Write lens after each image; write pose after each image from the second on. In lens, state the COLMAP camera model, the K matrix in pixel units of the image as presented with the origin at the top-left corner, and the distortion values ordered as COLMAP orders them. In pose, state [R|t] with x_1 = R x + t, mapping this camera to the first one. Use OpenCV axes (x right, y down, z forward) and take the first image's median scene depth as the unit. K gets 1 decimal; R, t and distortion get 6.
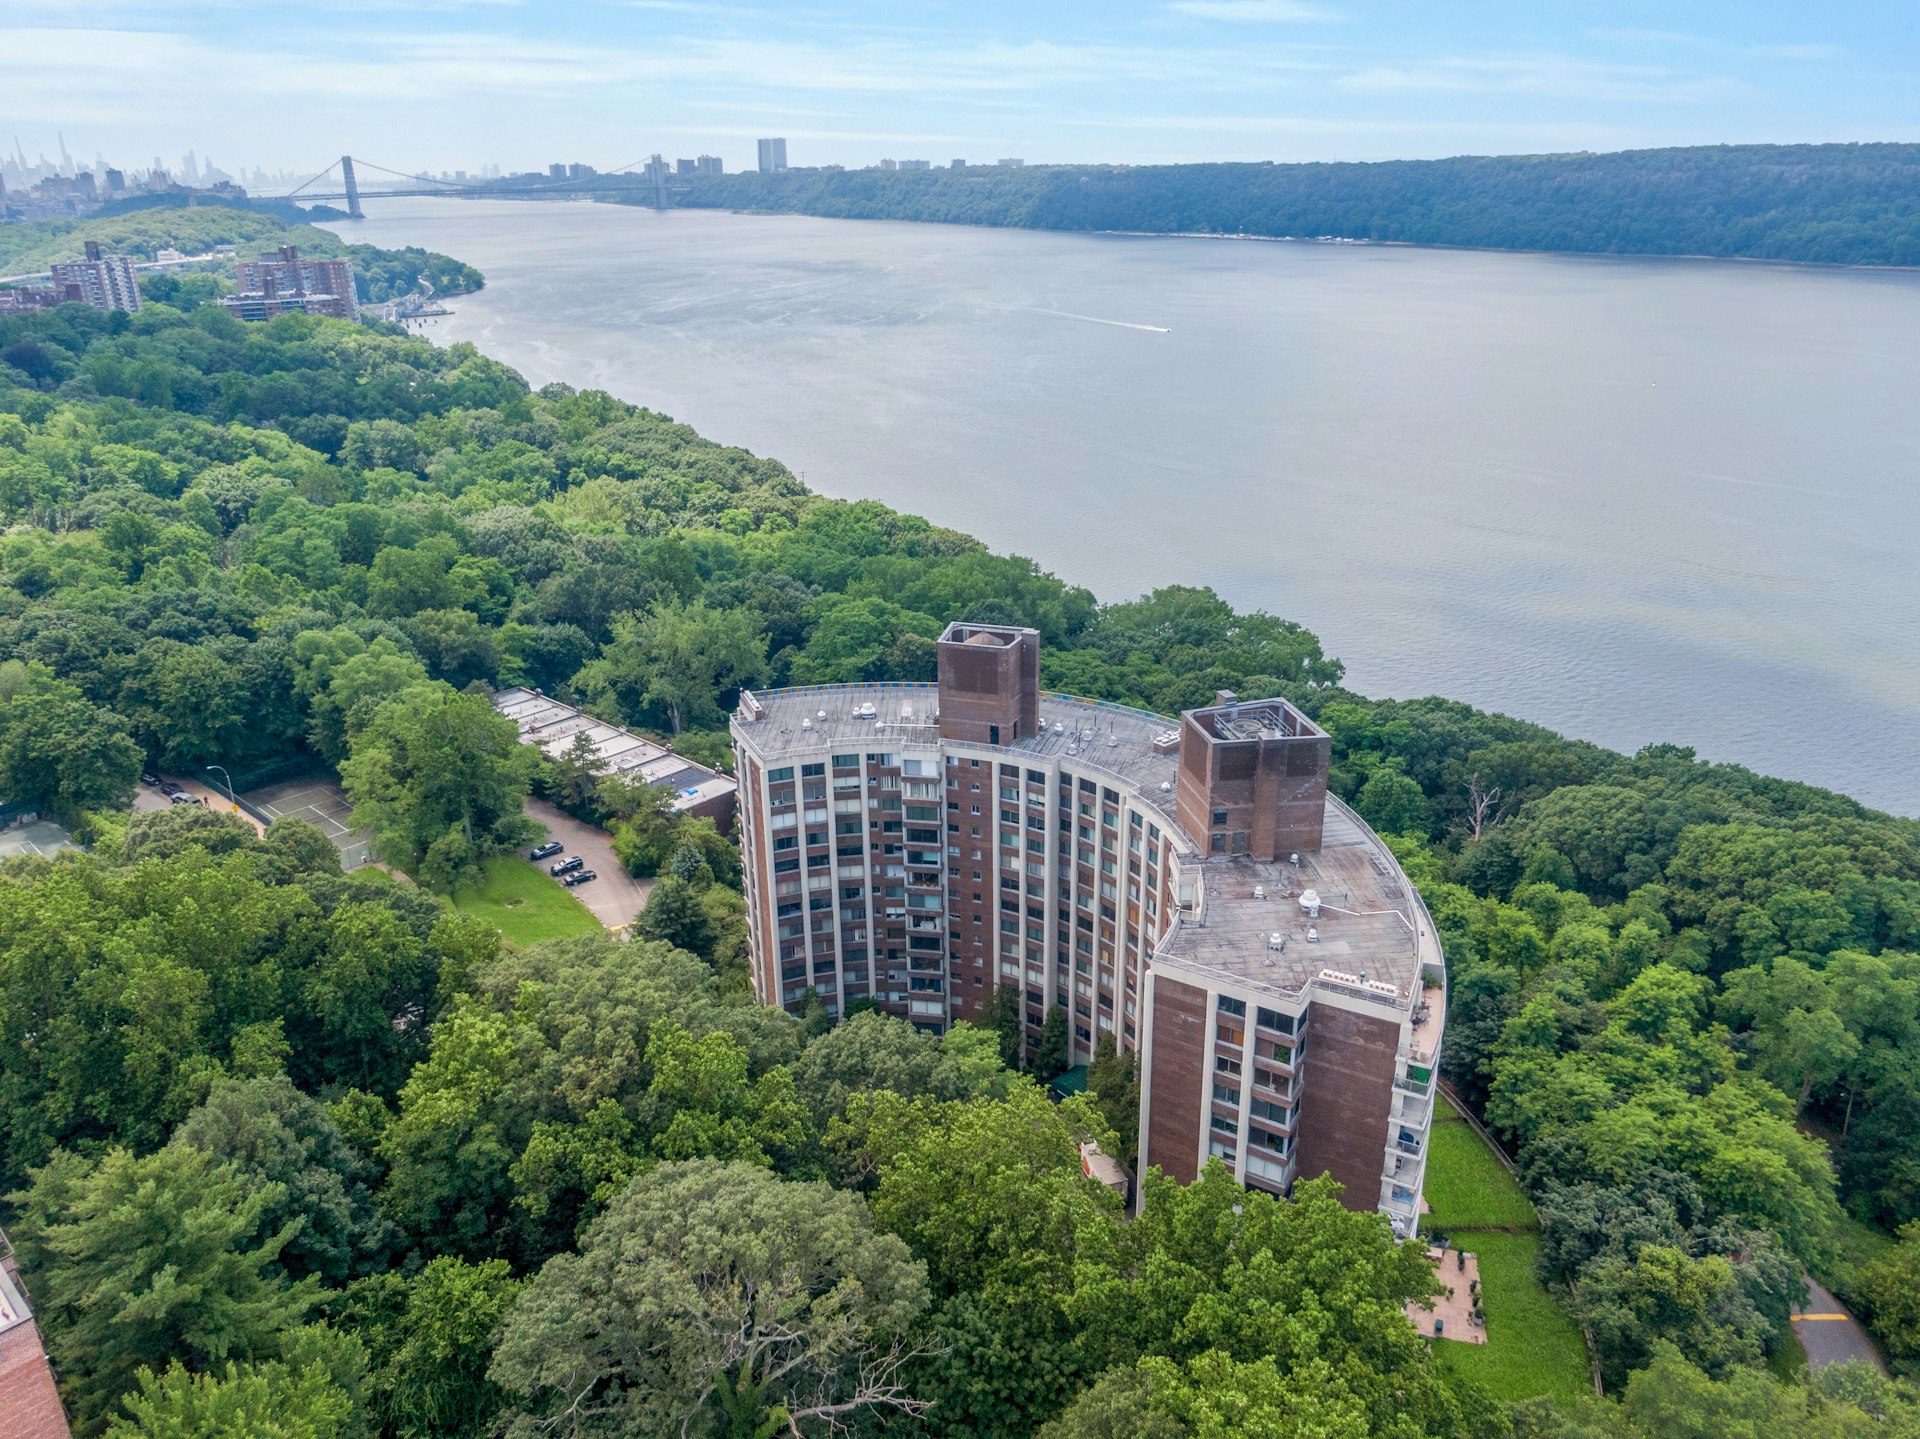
lens RADIAL K [[1373.4, 0, 960.0], [0, 1373.4, 719.5], [0, 0, 1]] dist [0.053491, -0.072501]
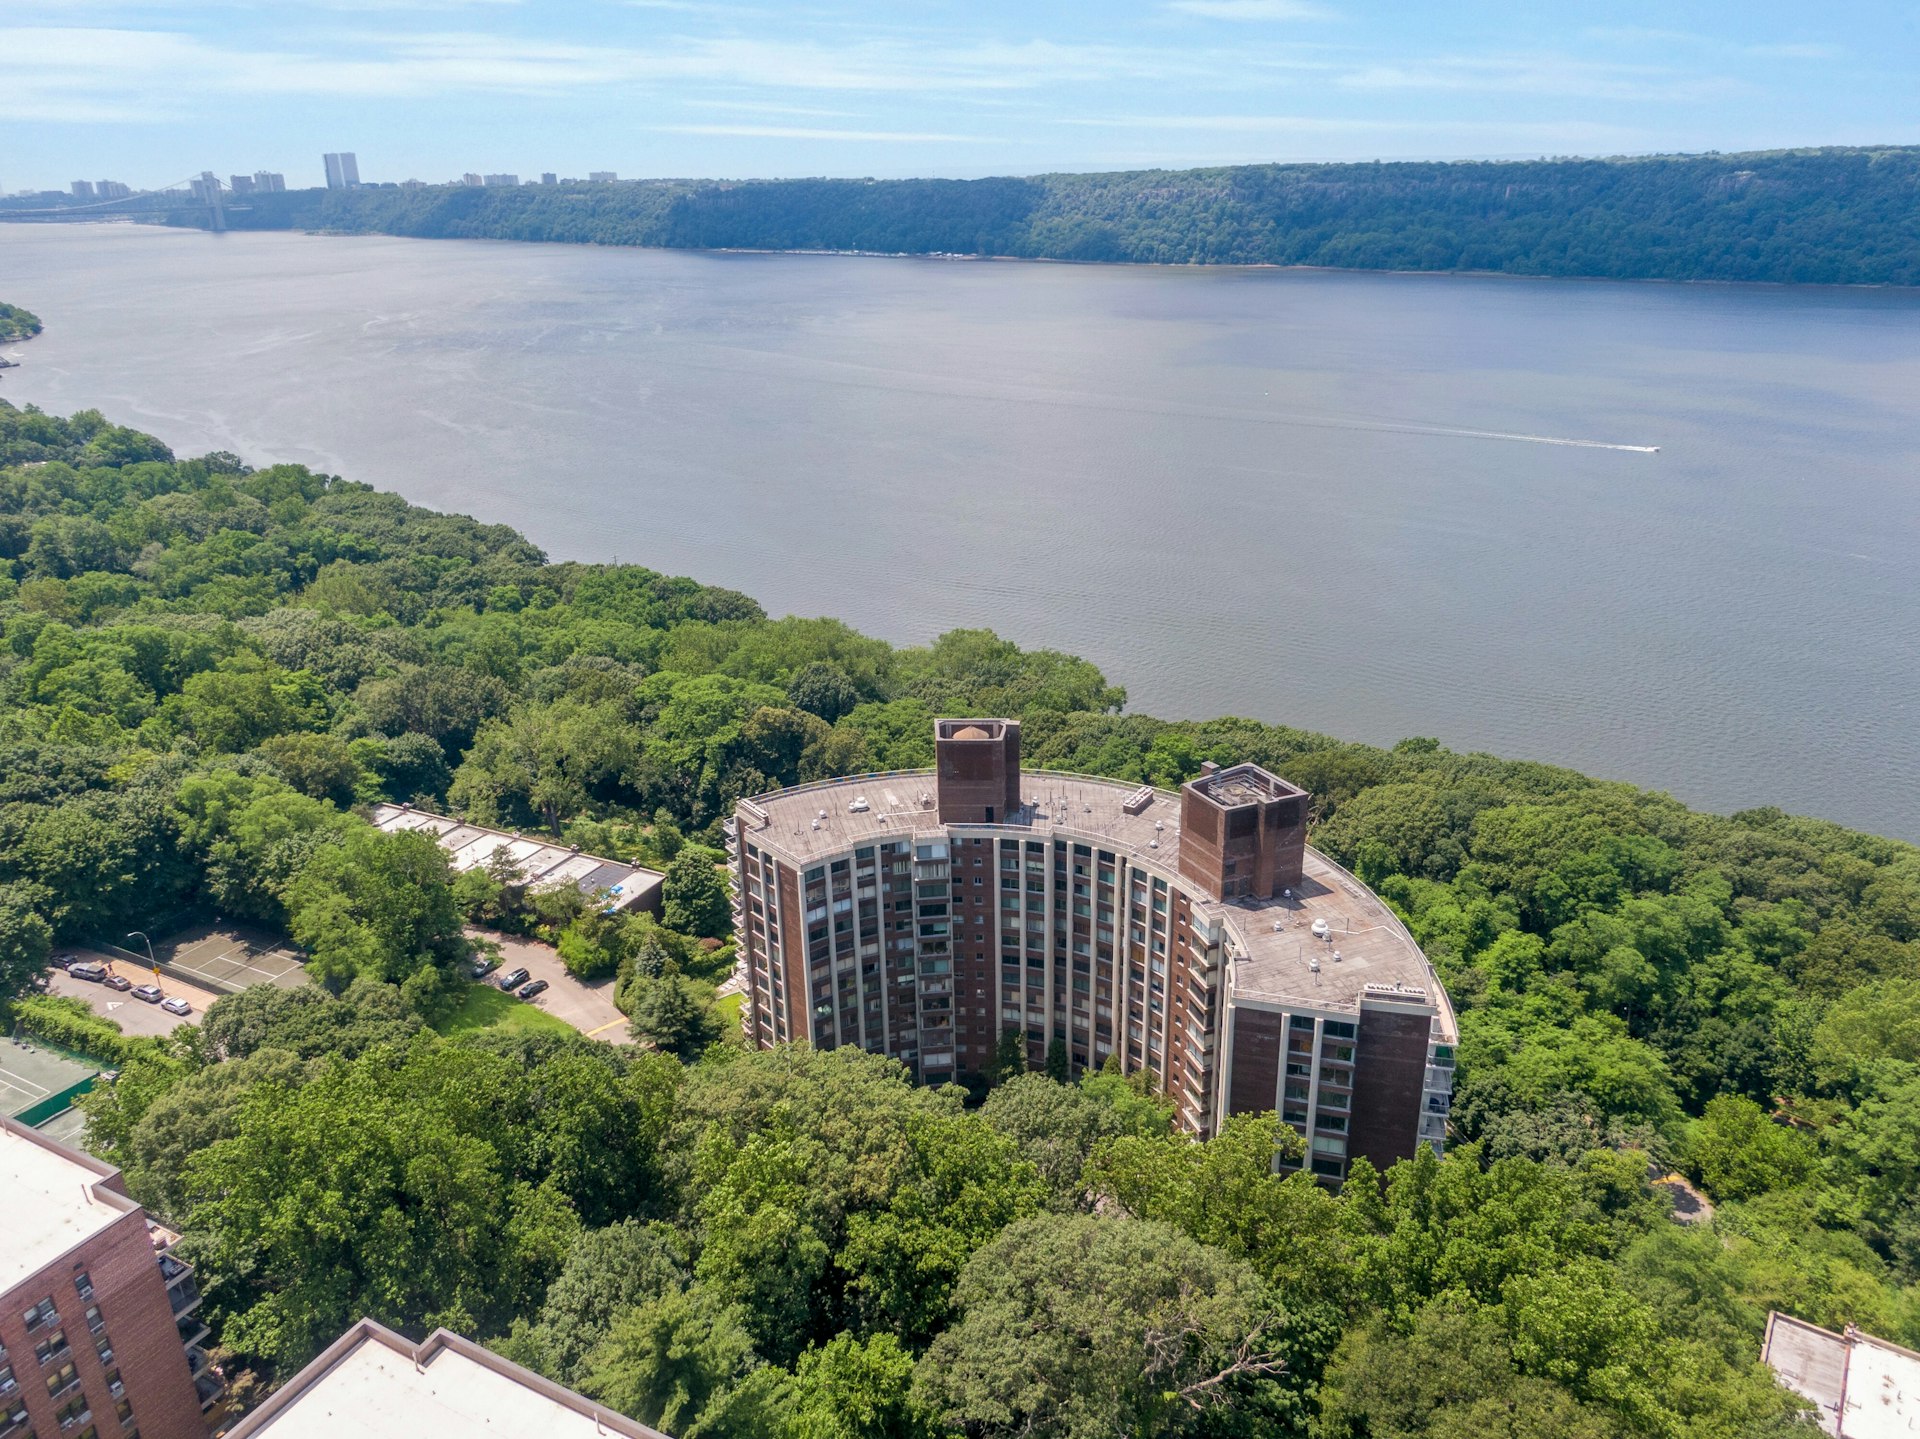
lens RADIAL K [[1373.4, 0, 960.0], [0, 1373.4, 719.5], [0, 0, 1]] dist [0.053491, -0.072501]
pose [[0.963122, -0.105286, 0.247609, -0.269456], [0.106975, 0.994239, 0.006661, -0.076600], [-0.246884, 0.020073, 0.968837, -0.107997]]
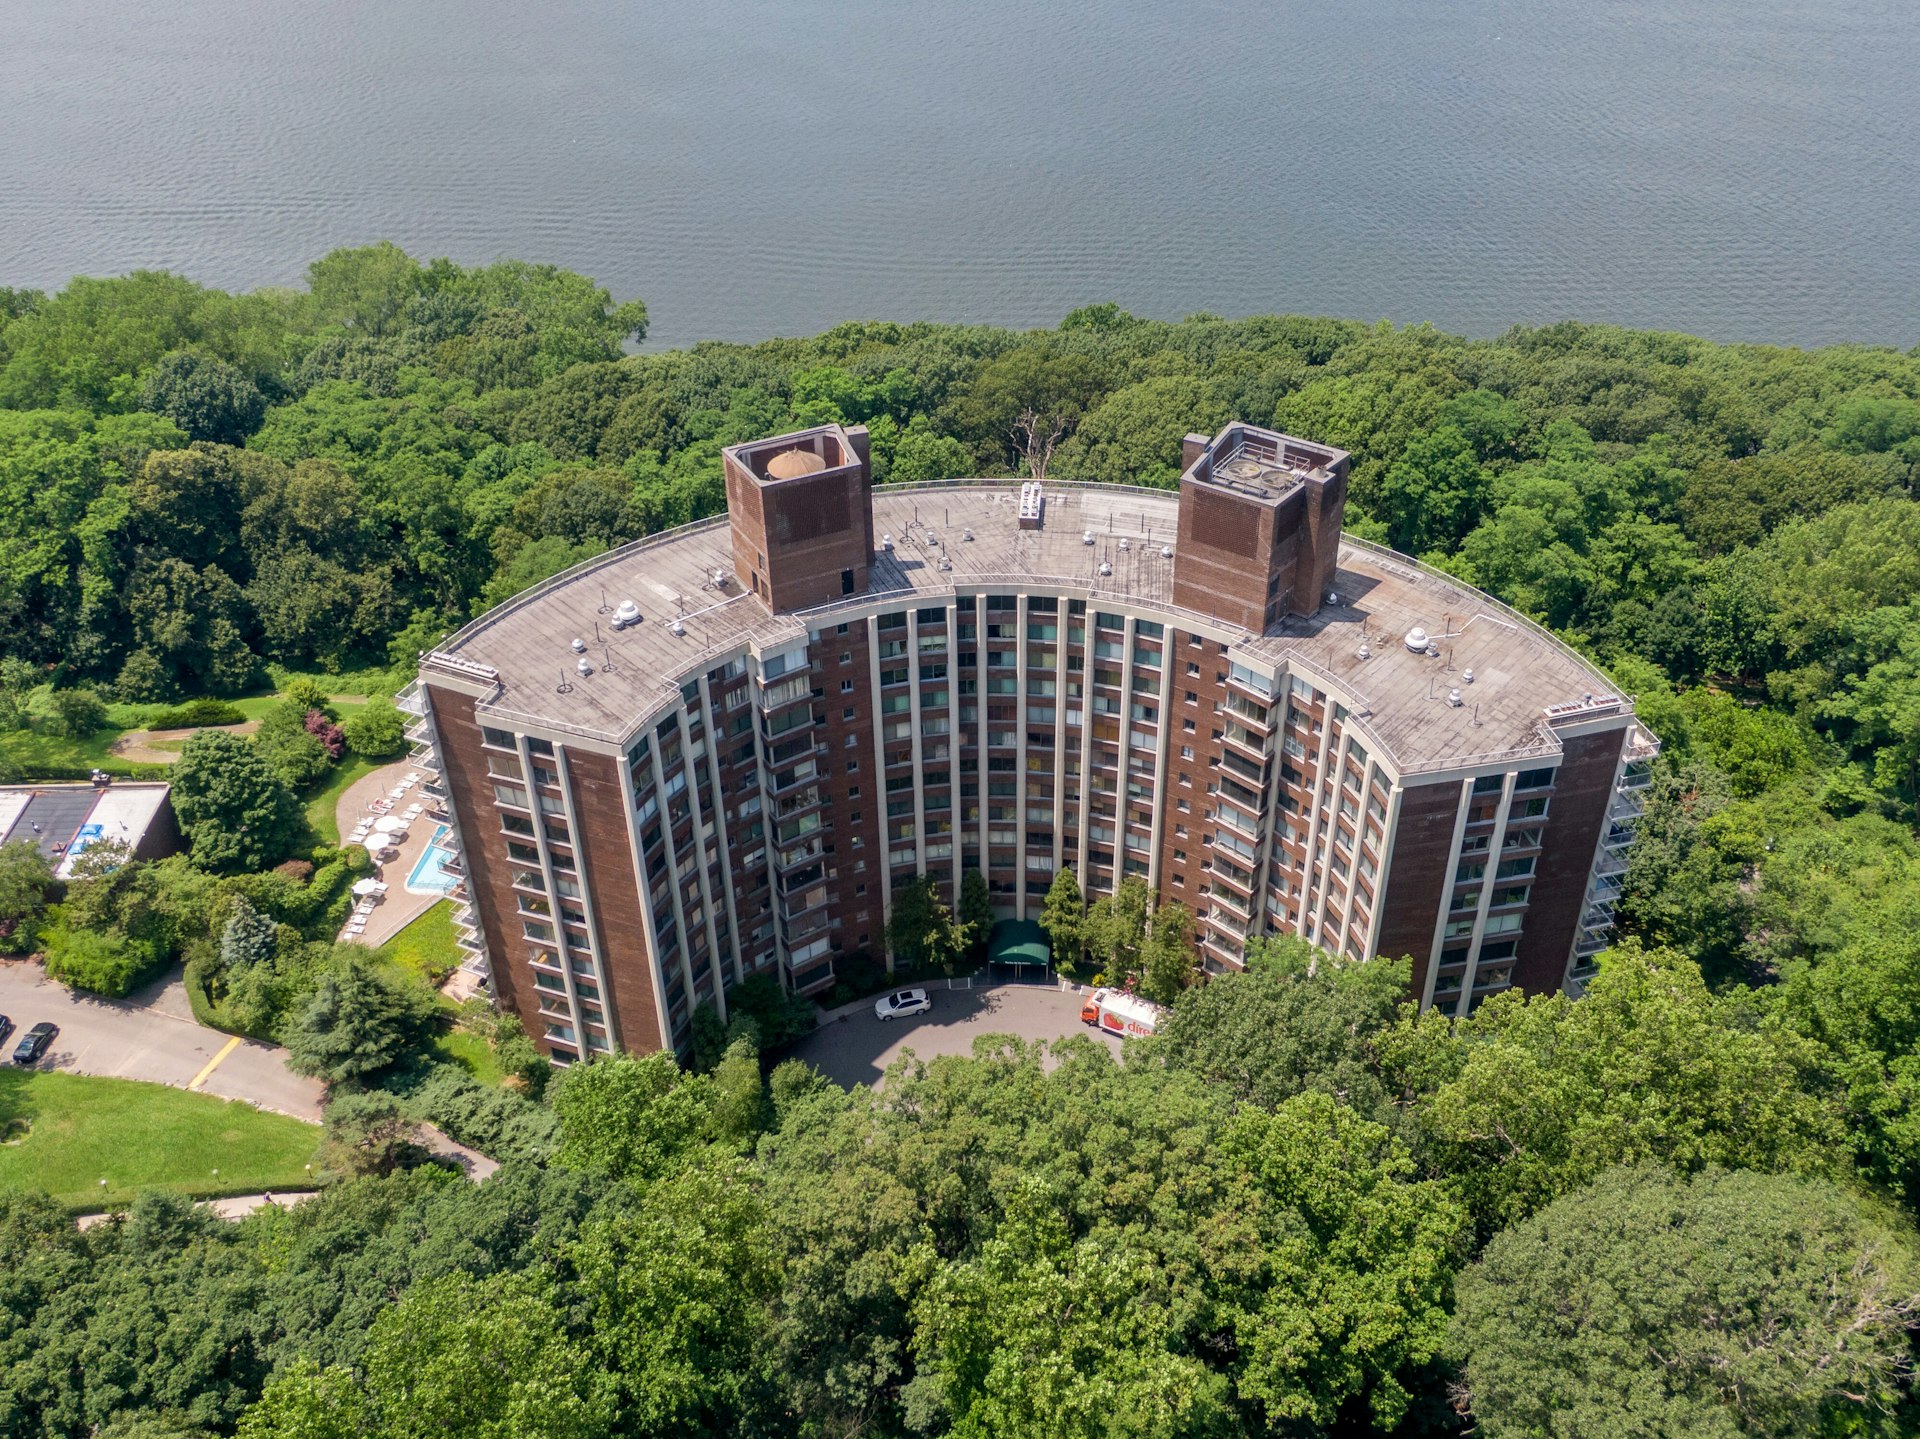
lens RADIAL K [[1775.2, 0, 963.5], [0, 1775.2, 751.4], [0, 0, 1]] dist [0.031598, 0.003906]
pose [[0.725259, -0.412892, 0.550926, -0.476702], [0.260060, 0.905222, 0.336068, -0.203800], [-0.637470, -0.100463, 0.763897, 0.226283]]
